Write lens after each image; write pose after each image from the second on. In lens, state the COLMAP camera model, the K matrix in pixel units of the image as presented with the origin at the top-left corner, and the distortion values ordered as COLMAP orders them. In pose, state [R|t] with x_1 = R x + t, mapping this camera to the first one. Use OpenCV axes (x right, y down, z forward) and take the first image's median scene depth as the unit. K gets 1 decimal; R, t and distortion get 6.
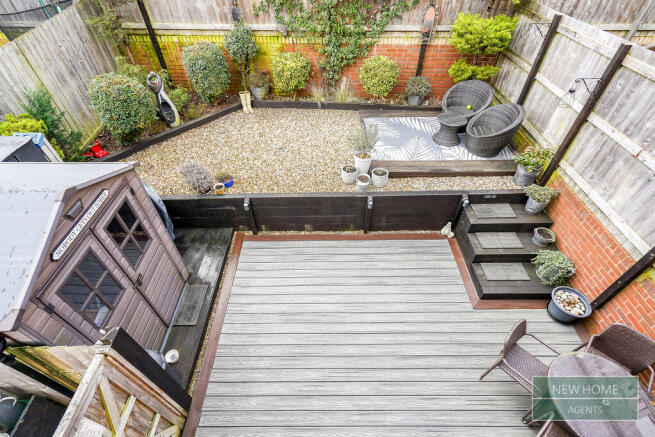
lens RADIAL K [[305.0, 0, 327.5], [0, 305.0, 218.5], [0, 0, 1]] dist [0.000285, 0.009508]
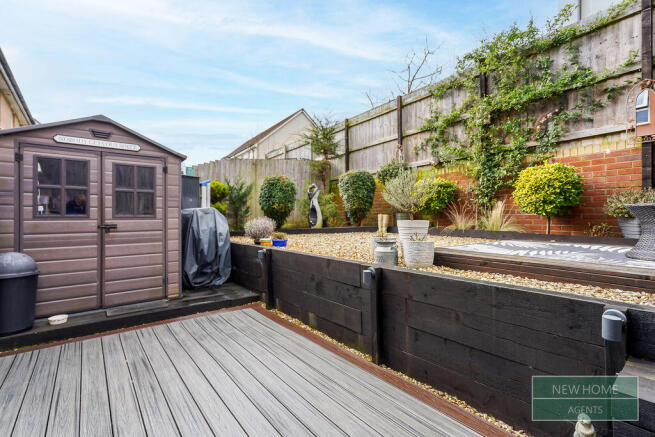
lens RADIAL K [[305.0, 0, 327.5], [0, 305.0, 218.5], [0, 0, 1]] dist [0.000285, 0.009508]
pose [[0.621715, 0.010039, -0.783180, 0.460511], [-0.553517, 0.713089, -0.430260, 0.136559], [0.554157, 0.701002, 0.448894, 0.576349]]
